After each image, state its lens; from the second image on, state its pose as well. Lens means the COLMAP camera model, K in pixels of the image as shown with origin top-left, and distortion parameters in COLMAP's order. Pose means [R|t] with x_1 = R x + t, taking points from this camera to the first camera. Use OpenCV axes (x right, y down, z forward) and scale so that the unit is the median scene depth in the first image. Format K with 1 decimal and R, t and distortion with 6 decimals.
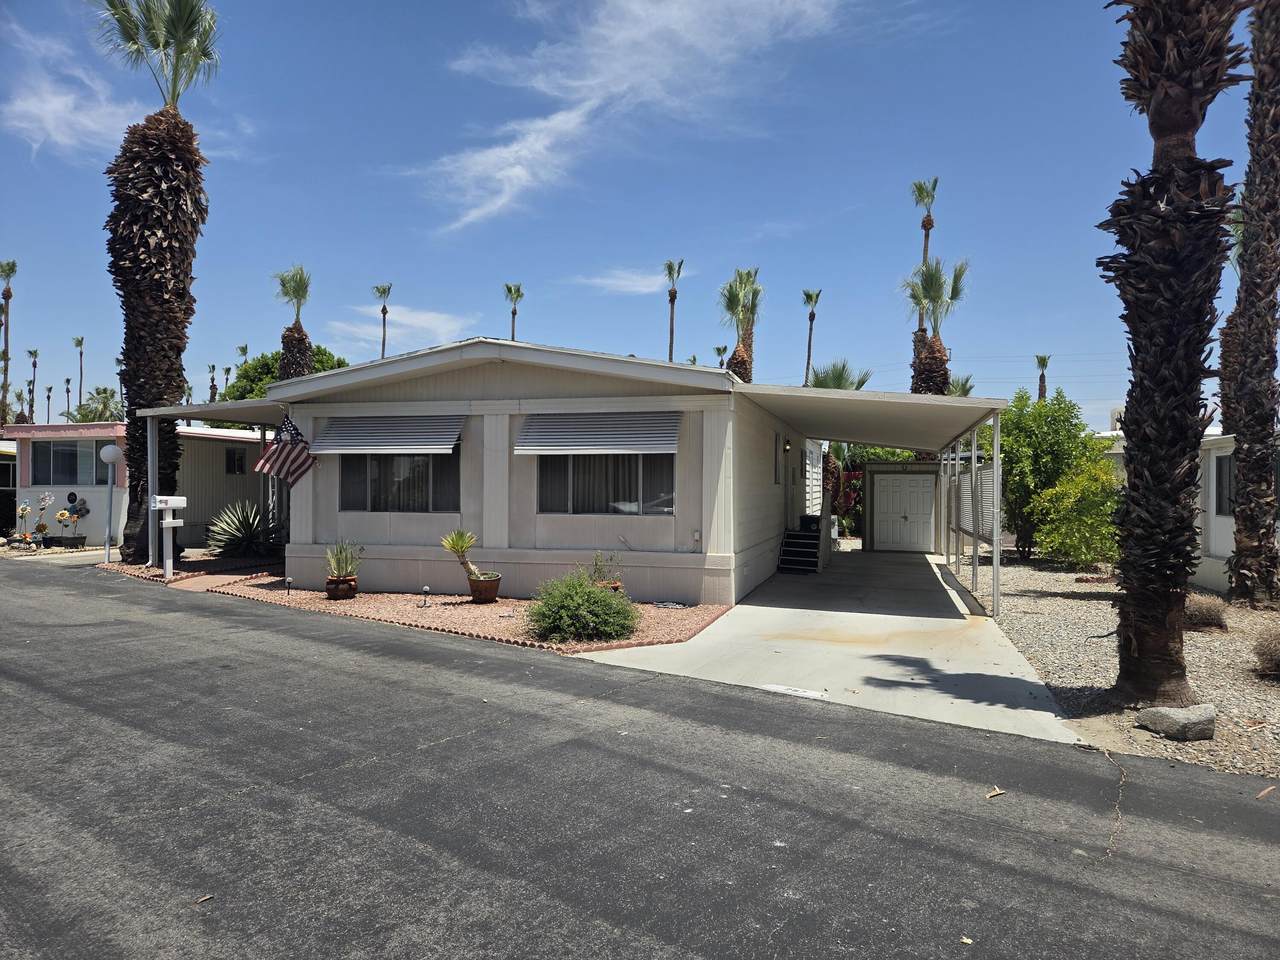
lens RADIAL K [[971.9, 0, 640.0], [0, 971.9, 480.0], [0, 0, 1]] dist [0.078349, -0.085207]
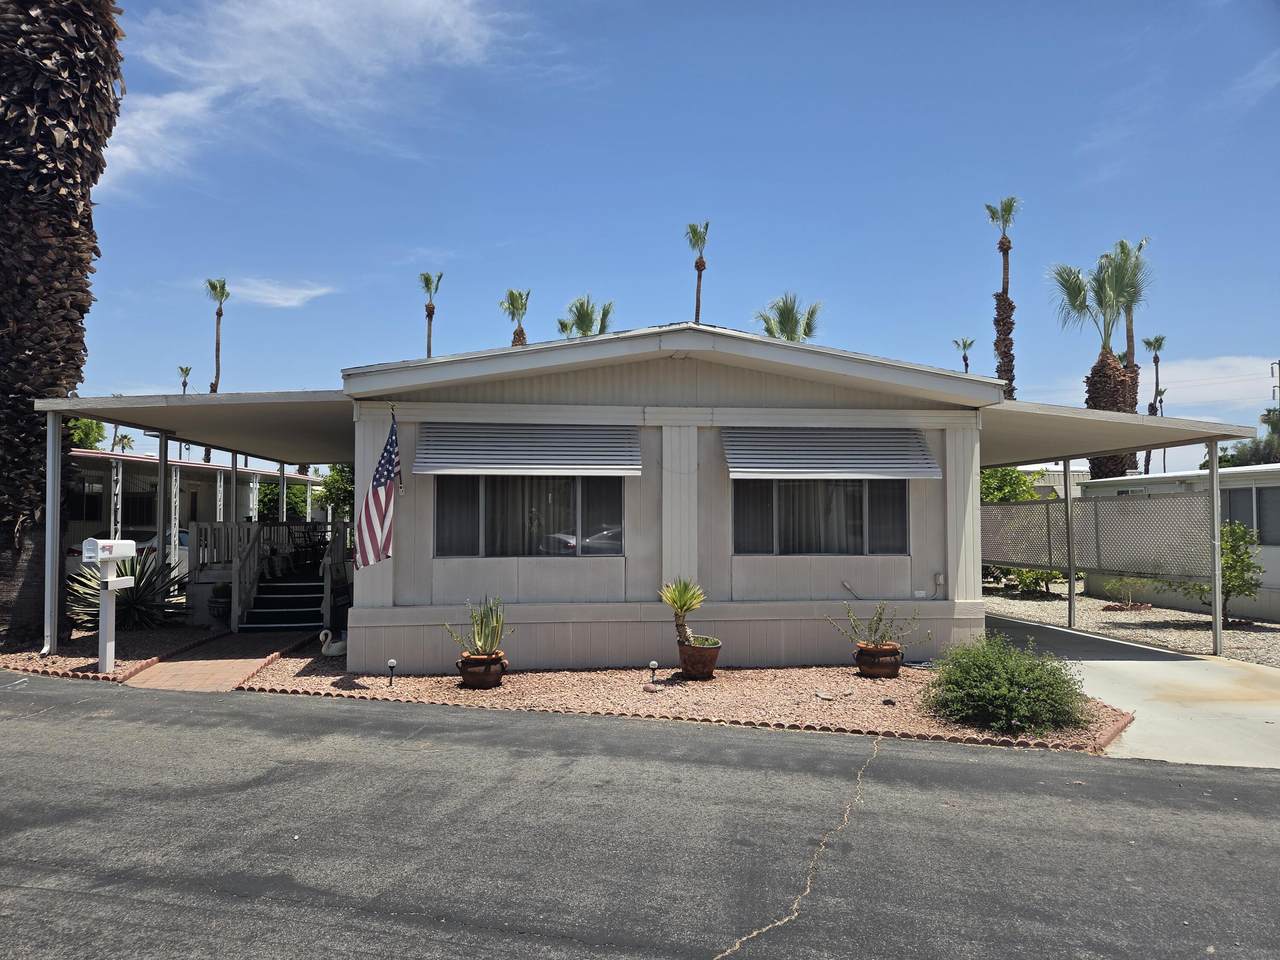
lens RADIAL K [[971.9, 0, 640.0], [0, 971.9, 480.0], [0, 0, 1]] dist [0.078349, -0.085207]
pose [[0.905062, 0.014137, 0.425044, -0.376902], [0.002346, 0.999266, -0.038232, 0.003049], [-0.425272, 0.035599, 0.904365, 0.247059]]
